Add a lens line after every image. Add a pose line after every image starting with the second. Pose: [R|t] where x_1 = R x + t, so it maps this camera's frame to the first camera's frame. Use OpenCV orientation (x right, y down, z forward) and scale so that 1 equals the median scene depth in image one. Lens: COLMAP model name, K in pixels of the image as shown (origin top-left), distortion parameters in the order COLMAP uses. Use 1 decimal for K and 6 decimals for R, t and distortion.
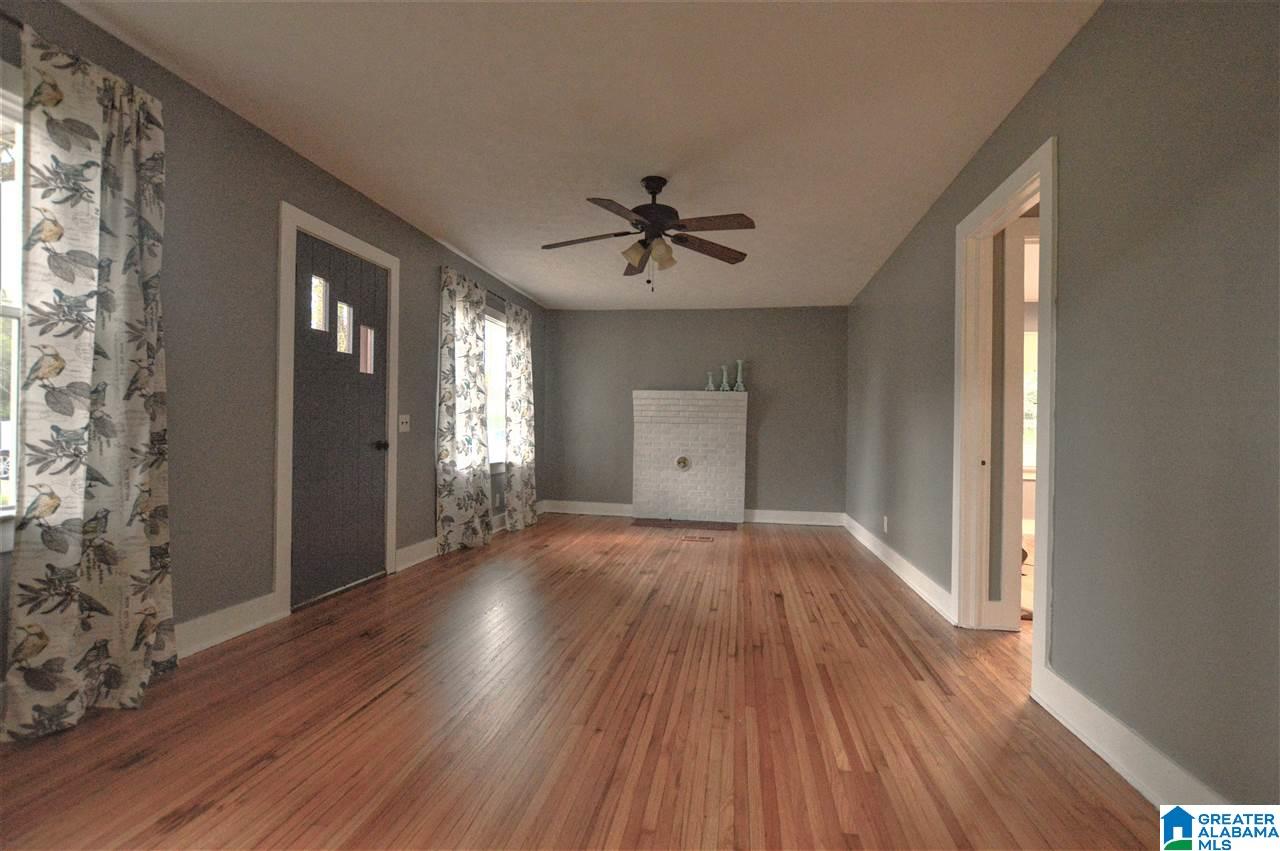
lens RADIAL K [[575.9, 0, 640.0], [0, 575.9, 425.5], [0, 0, 1]] dist [-0.002178, -0.000504]
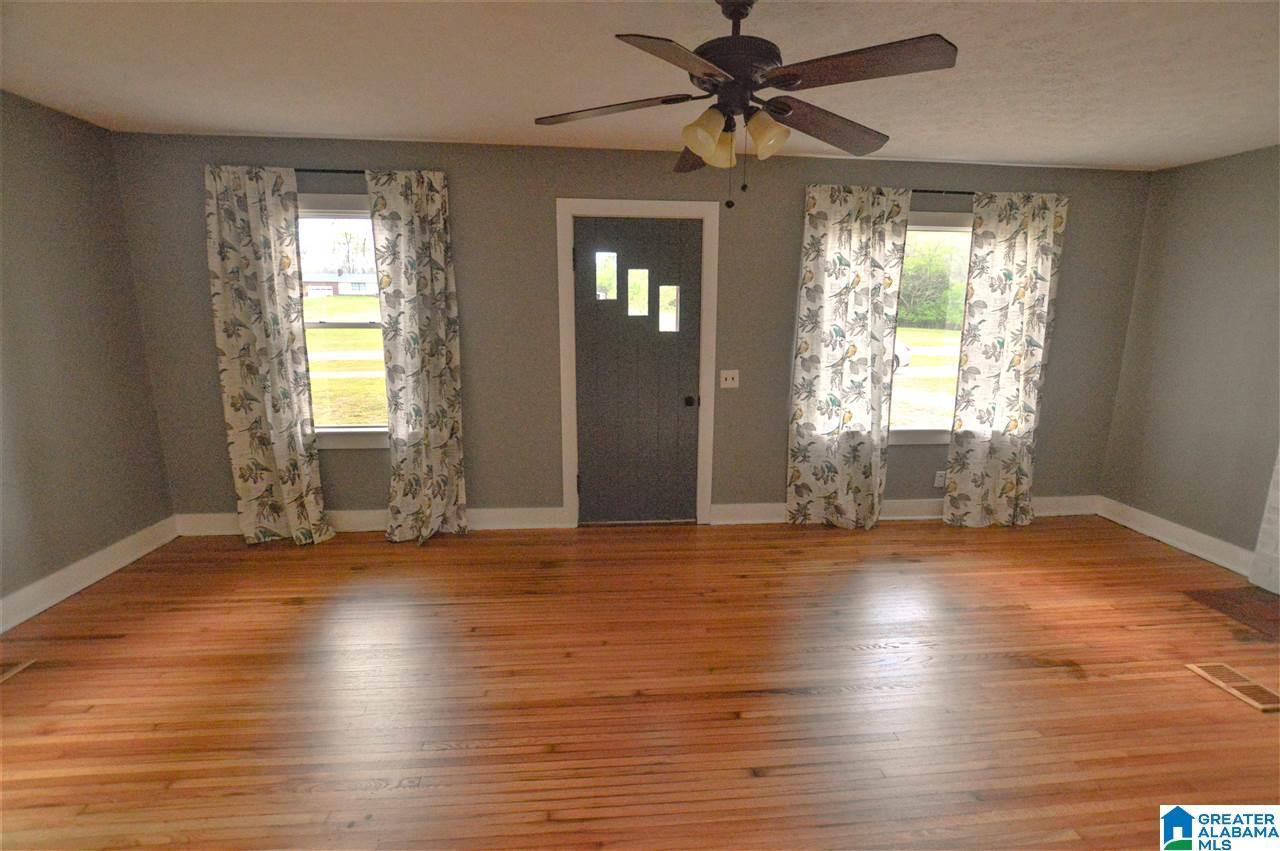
lens RADIAL K [[570.7, 0, 640.0], [0, 570.7, 425.5], [0, 0, 1]] dist [-0.019005, 0.000041]
pose [[0.257722, 0.174867, -0.950263, 0.473776], [0.004226, 0.983273, 0.182088, -0.102939], [0.966210, -0.050943, 0.252672, 0.626331]]
